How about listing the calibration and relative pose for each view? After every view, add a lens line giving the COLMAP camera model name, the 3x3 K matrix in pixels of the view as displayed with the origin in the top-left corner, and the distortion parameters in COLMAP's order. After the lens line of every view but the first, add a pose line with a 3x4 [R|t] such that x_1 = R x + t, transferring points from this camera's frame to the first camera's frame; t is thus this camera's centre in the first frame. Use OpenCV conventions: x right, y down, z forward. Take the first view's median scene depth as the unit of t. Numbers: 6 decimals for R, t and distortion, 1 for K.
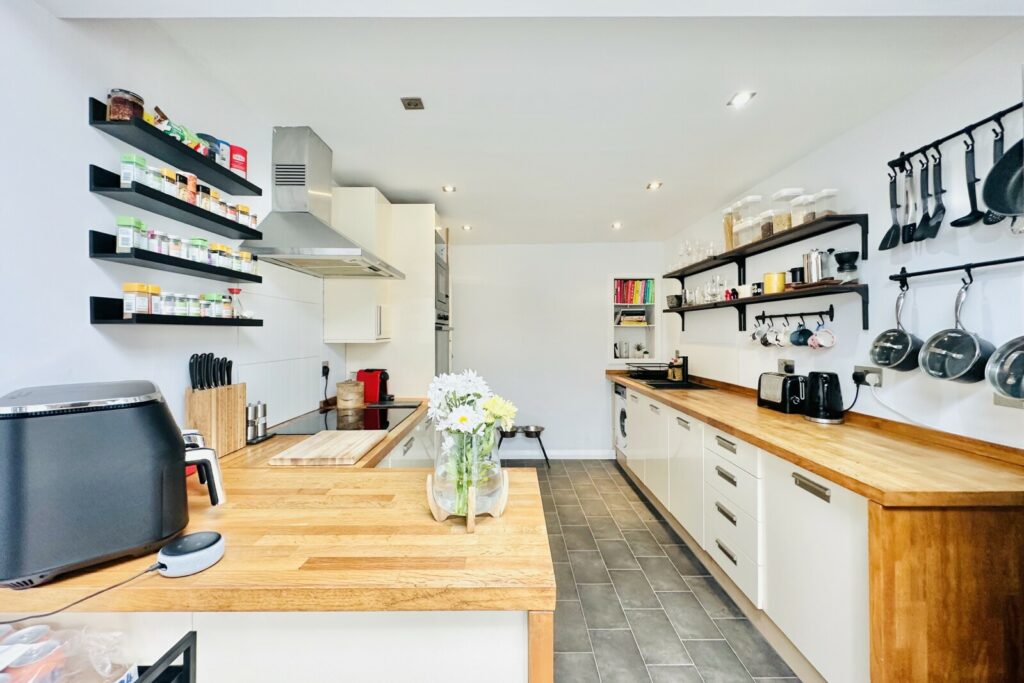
lens RADIAL K [[406.8, 0, 510.0], [0, 406.8, 321.6], [0, 0, 1]] dist [-0.000320, -0.000069]
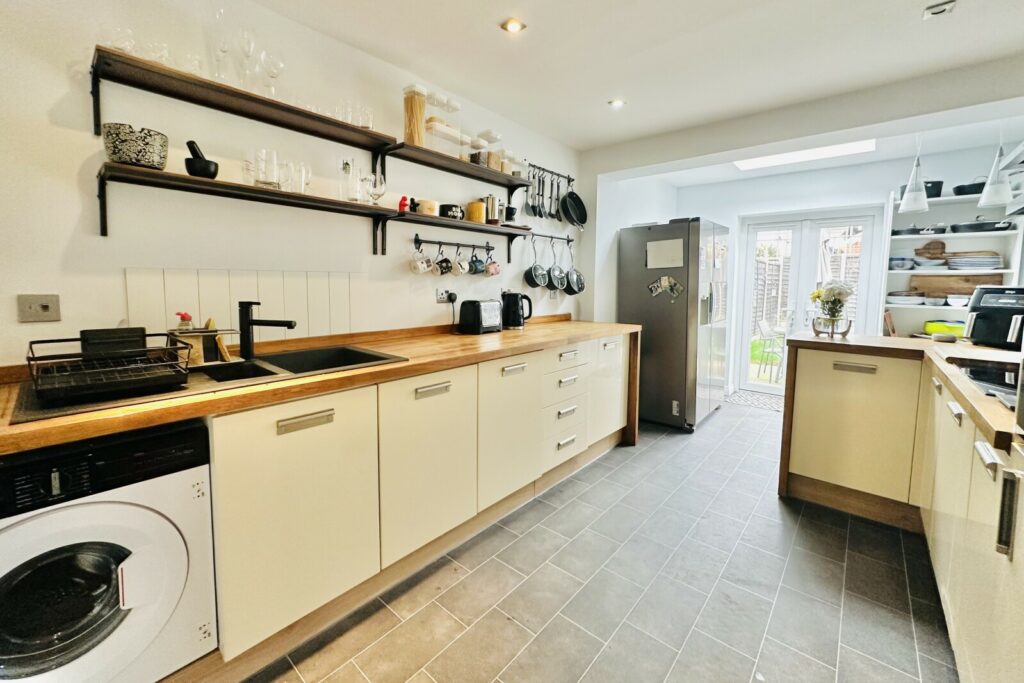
lens RADIAL K [[406.8, 0, 510.0], [0, 406.8, 321.6], [0, 0, 1]] dist [-0.000320, -0.000069]
pose [[-0.750212, -0.049796, 0.659319, -0.107382], [-0.013196, 0.998089, 0.060366, 0.120881], [-0.661065, 0.036587, -0.749436, 1.790469]]
